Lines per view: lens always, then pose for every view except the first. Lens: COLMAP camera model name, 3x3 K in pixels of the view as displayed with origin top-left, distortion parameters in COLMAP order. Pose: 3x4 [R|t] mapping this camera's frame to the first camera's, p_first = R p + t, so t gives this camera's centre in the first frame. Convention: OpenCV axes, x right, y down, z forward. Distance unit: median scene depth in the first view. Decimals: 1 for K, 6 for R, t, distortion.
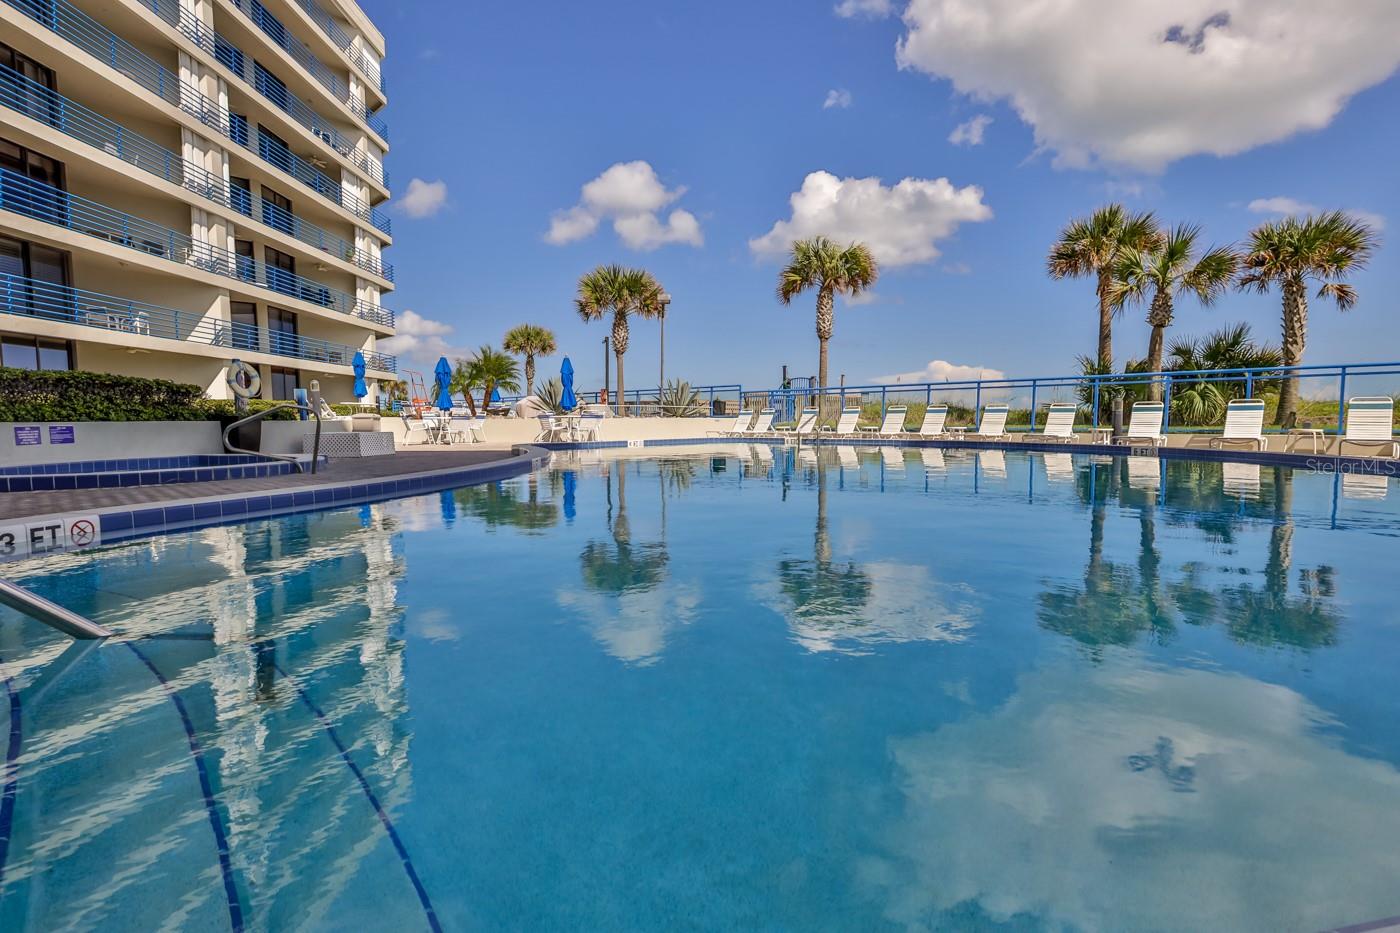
lens RADIAL K [[640.5, 0, 701.1], [0, 640.5, 462.3], [0, 0, 1]] dist [-0.000090, 0.002020]
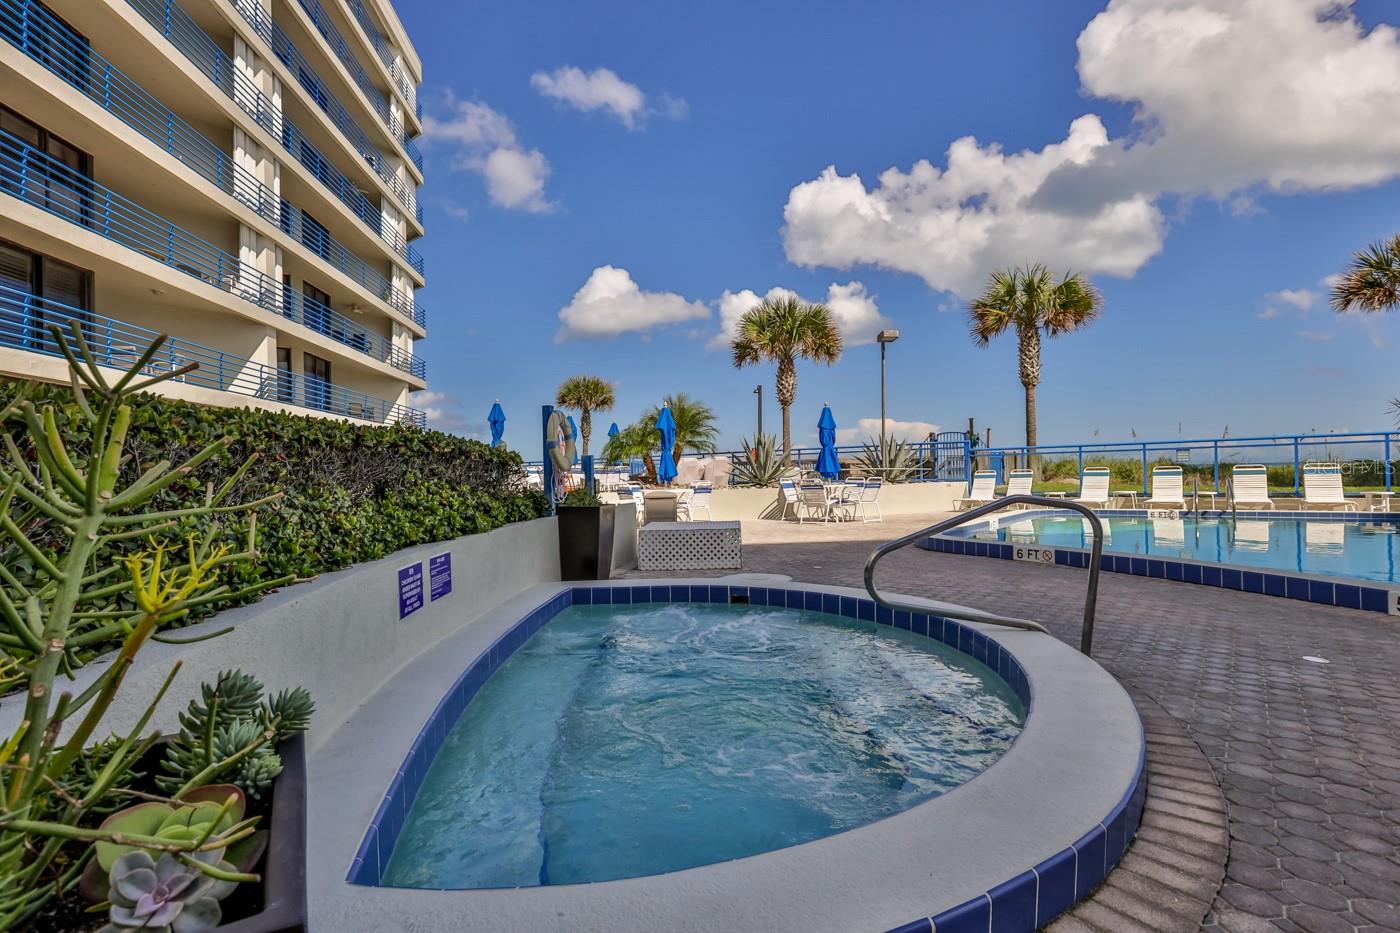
lens RADIAL K [[640.5, 0, 697.7], [0, 640.5, 464.3], [0, 0, 1]] dist [-0.000090, 0.002020]
pose [[0.996607, -0.013861, 0.081129, -0.342231], [0.020593, 0.996359, -0.082732, -0.031504], [-0.079687, 0.084122, 0.993264, 0.224125]]
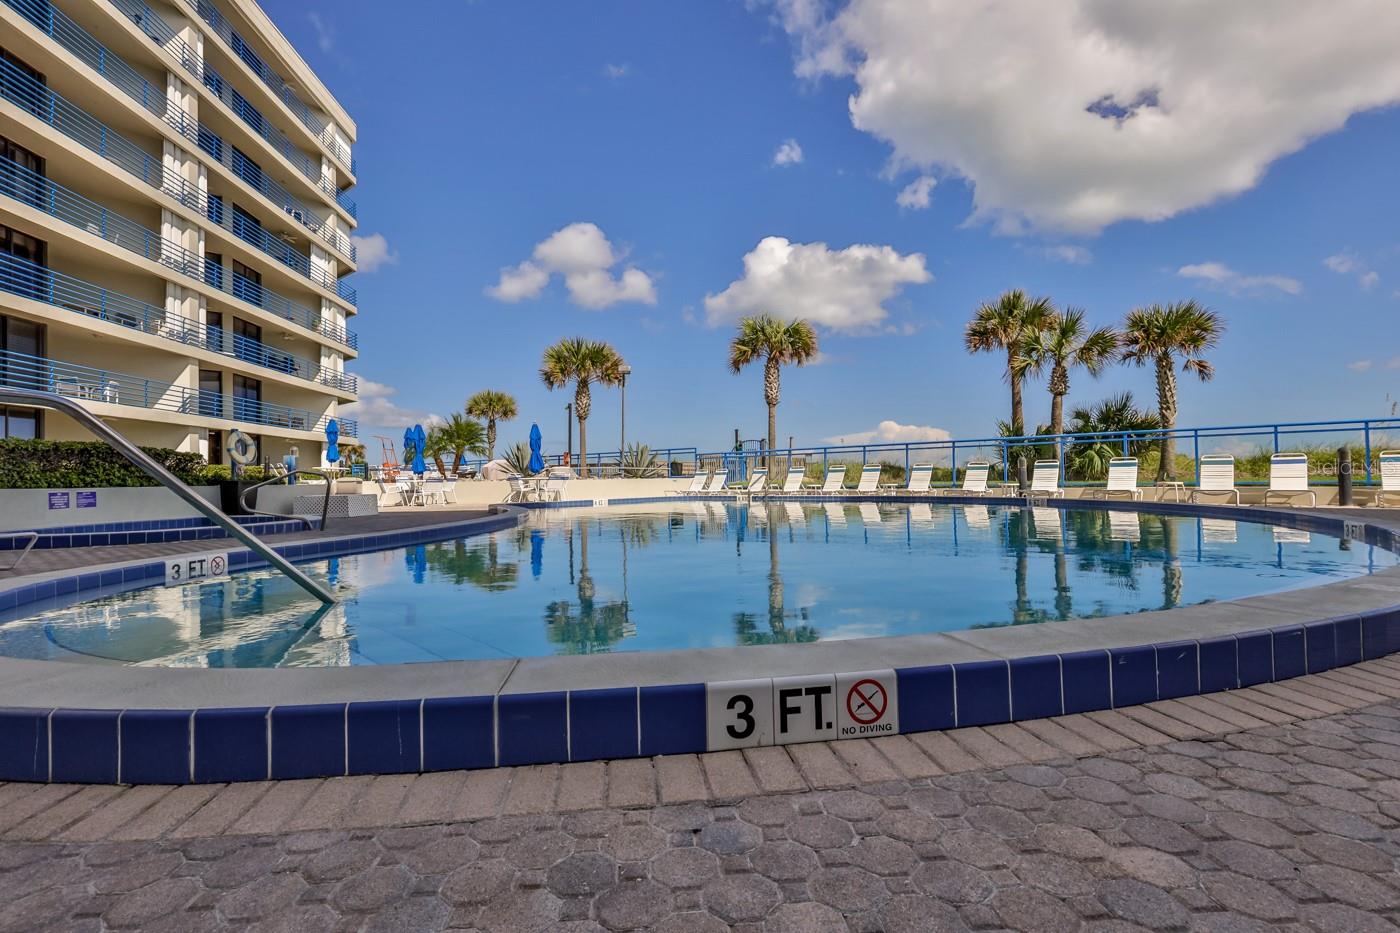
lens RADIAL K [[640.5, 0, 699.7], [0, 640.5, 464.0], [0, 0, 1]] dist [-0.000090, 0.002020]
pose [[0.997778, -0.009498, 0.065940, -0.003938], [0.015508, 0.995709, -0.091227, 0.005453], [-0.064790, 0.092047, 0.993645, -0.070771]]
